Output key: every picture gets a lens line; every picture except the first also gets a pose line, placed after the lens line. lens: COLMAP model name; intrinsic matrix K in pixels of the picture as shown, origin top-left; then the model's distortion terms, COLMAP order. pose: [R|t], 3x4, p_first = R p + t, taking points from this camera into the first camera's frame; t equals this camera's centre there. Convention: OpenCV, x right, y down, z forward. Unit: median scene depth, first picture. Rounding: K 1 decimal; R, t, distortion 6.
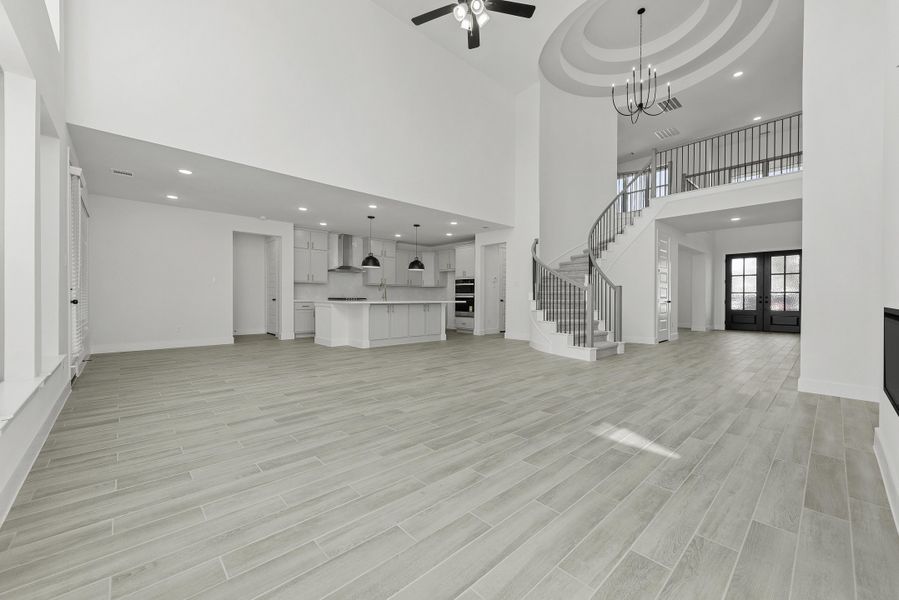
lens RADIAL K [[354.3, 0, 451.6], [0, 354.3, 302.9], [0, 0, 1]] dist [0.007081, -0.000239]
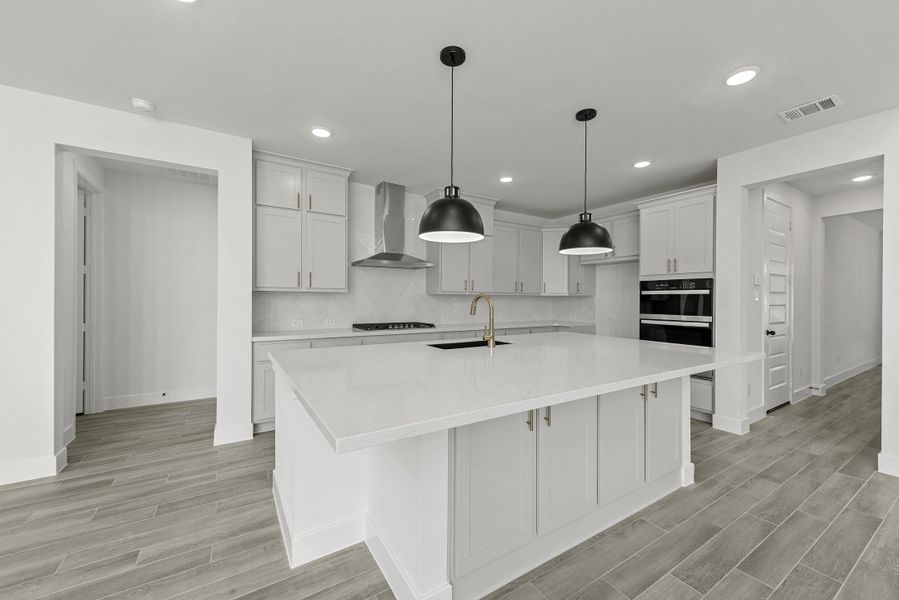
lens RADIAL K [[354.3, 0, 447.4], [0, 354.3, 300.0], [0, 0, 1]] dist [0.007081, -0.000239]
pose [[0.980650, 0.000316, -0.195767, -0.141547], [-0.003375, 0.999877, -0.015289, -0.038172], [0.195738, 0.015654, 0.980531, 0.582638]]
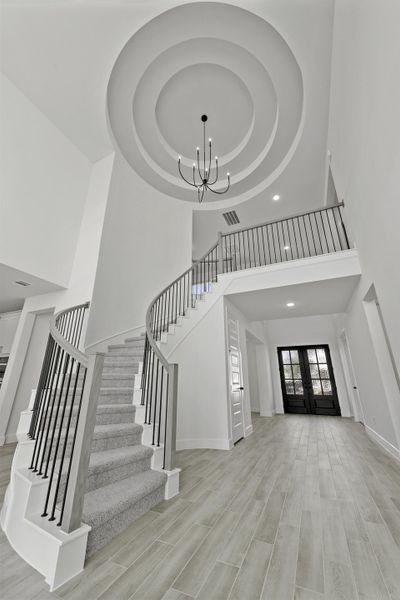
lens RADIAL K [[236.5, 0, 200.8], [0, 236.5, 298.8], [0, 0, 1]] dist [0.007081, -0.000239]
pose [[0.922257, 0.129779, 0.364141, 0.238229], [0.005990, 0.937053, -0.349135, -0.006489], [-0.386530, 0.324173, 0.863427, 0.397943]]
